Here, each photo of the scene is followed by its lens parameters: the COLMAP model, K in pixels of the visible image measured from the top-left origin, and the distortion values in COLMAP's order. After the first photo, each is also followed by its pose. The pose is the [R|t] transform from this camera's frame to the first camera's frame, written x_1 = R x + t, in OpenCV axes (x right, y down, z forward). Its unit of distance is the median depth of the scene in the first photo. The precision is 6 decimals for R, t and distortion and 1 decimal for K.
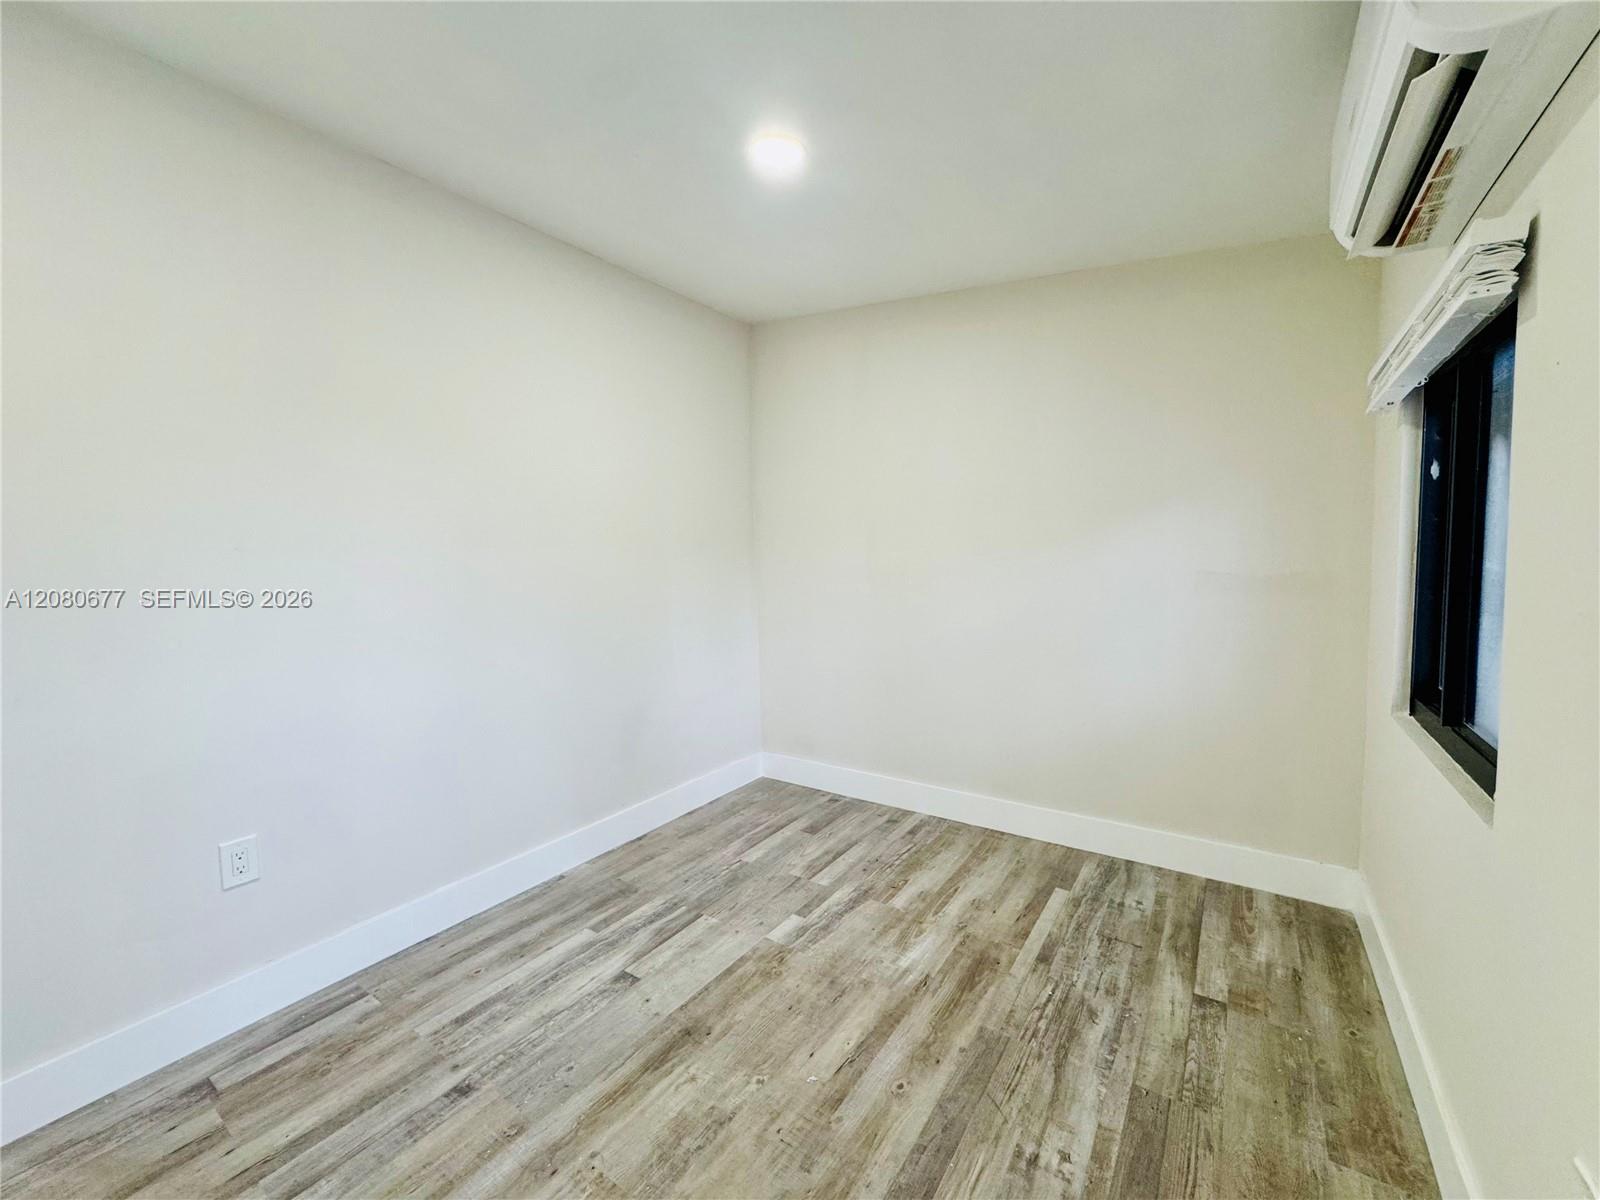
lens RADIAL K [[637.6, 0, 808.3], [0, 637.6, 605.6], [0, 0, 1]] dist [-0.004460, 0.000155]
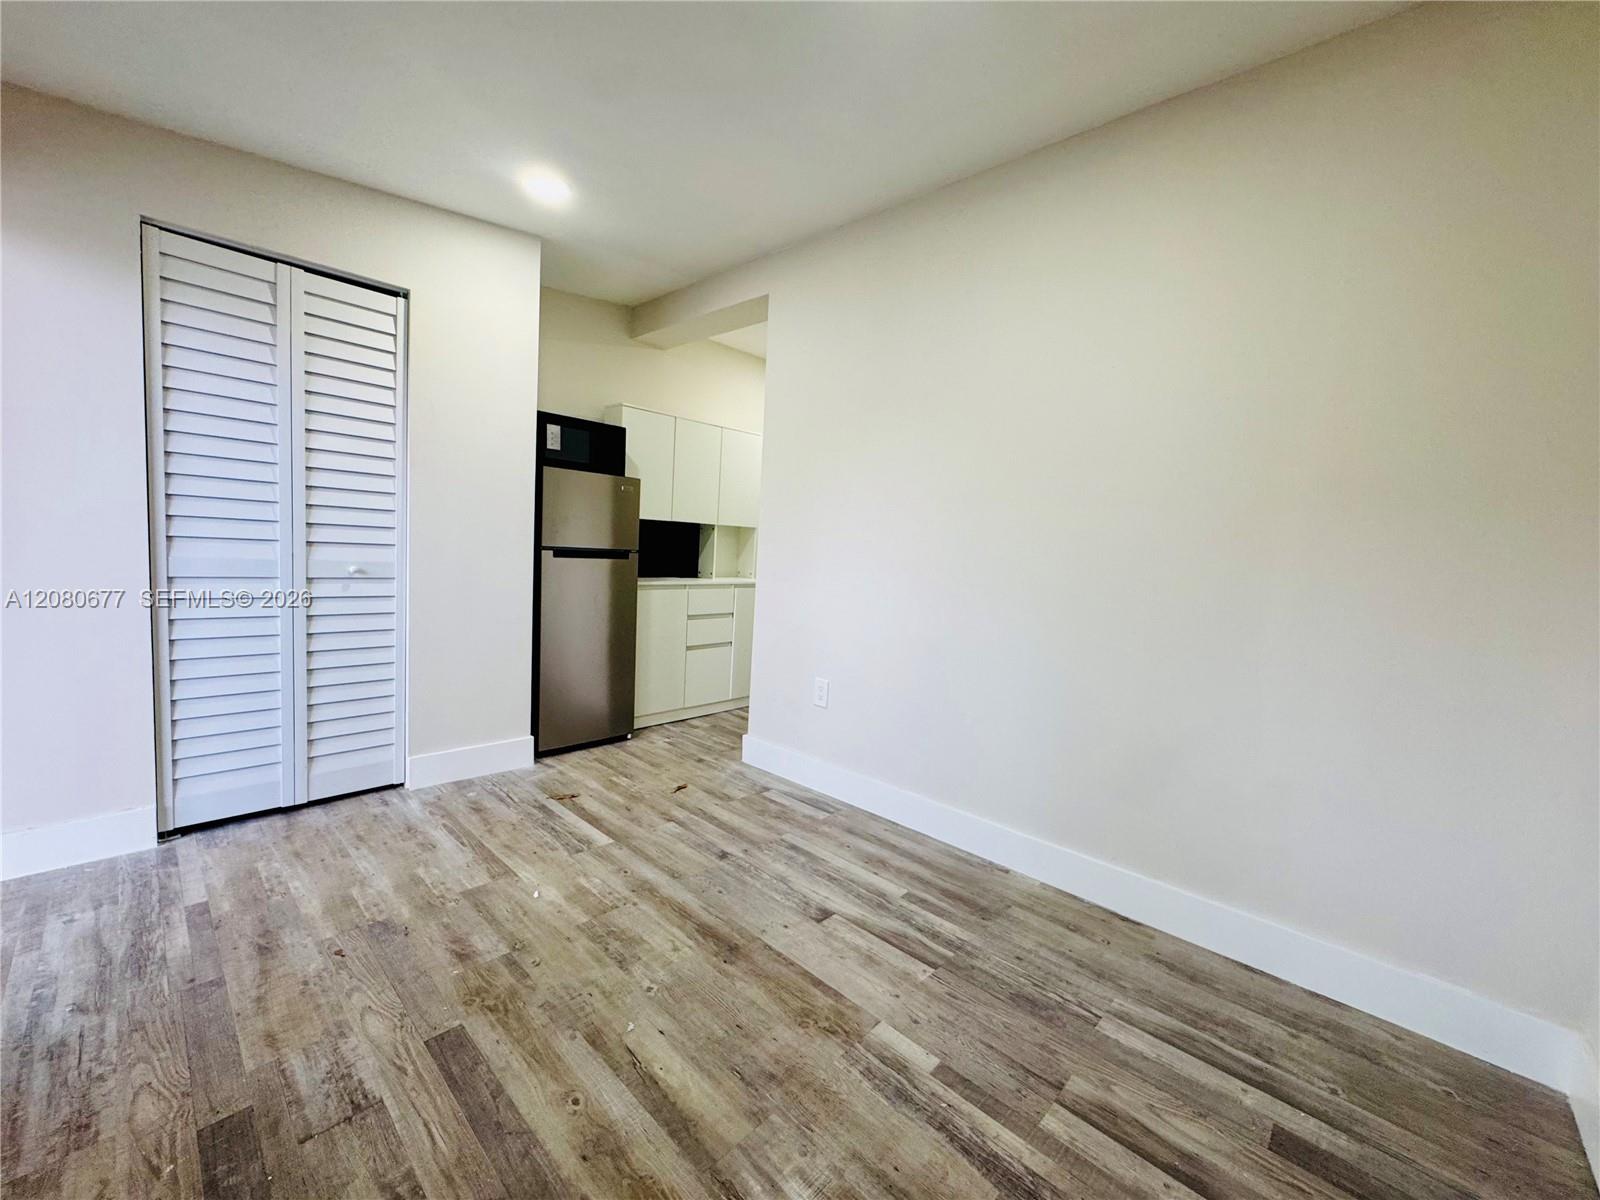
lens RADIAL K [[637.6, 0, 800.4], [0, 637.6, 587.3], [0, 0, 1]] dist [-0.004460, 0.000155]
pose [[-0.160307, 0.080566, -0.983774, 0.710516], [-0.128735, 0.986444, 0.101762, -0.039642], [0.978636, 0.142959, -0.147762, 1.068848]]
